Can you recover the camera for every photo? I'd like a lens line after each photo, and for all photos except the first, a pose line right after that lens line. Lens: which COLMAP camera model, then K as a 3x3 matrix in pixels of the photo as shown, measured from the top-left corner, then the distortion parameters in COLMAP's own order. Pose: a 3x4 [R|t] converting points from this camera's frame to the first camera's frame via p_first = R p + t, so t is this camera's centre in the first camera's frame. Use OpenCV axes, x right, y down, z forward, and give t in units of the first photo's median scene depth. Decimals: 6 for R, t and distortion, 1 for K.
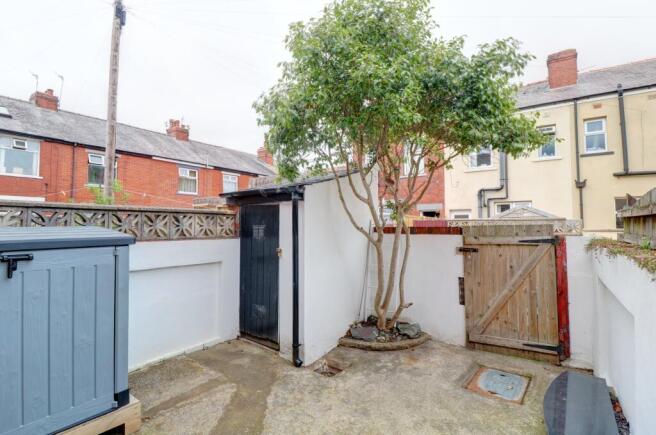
lens RADIAL K [[322.6, 0, 339.2], [0, 322.6, 229.1], [0, 0, 1]] dist [0.002177, 0.000203]
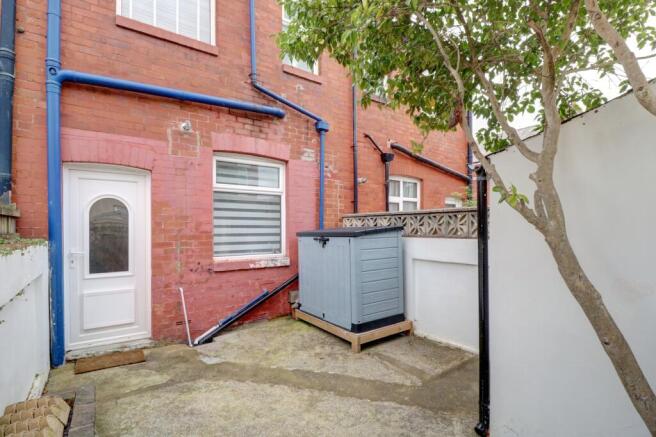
lens RADIAL K [[322.6, 0, 339.2], [0, 322.6, 230.1], [0, 0, 1]] dist [0.002177, 0.000203]
pose [[-0.325362, 0.003835, -0.945582, 0.712389], [-0.008982, 0.999934, 0.007146, 0.002873], [0.945547, 0.010818, -0.325306, 1.116269]]
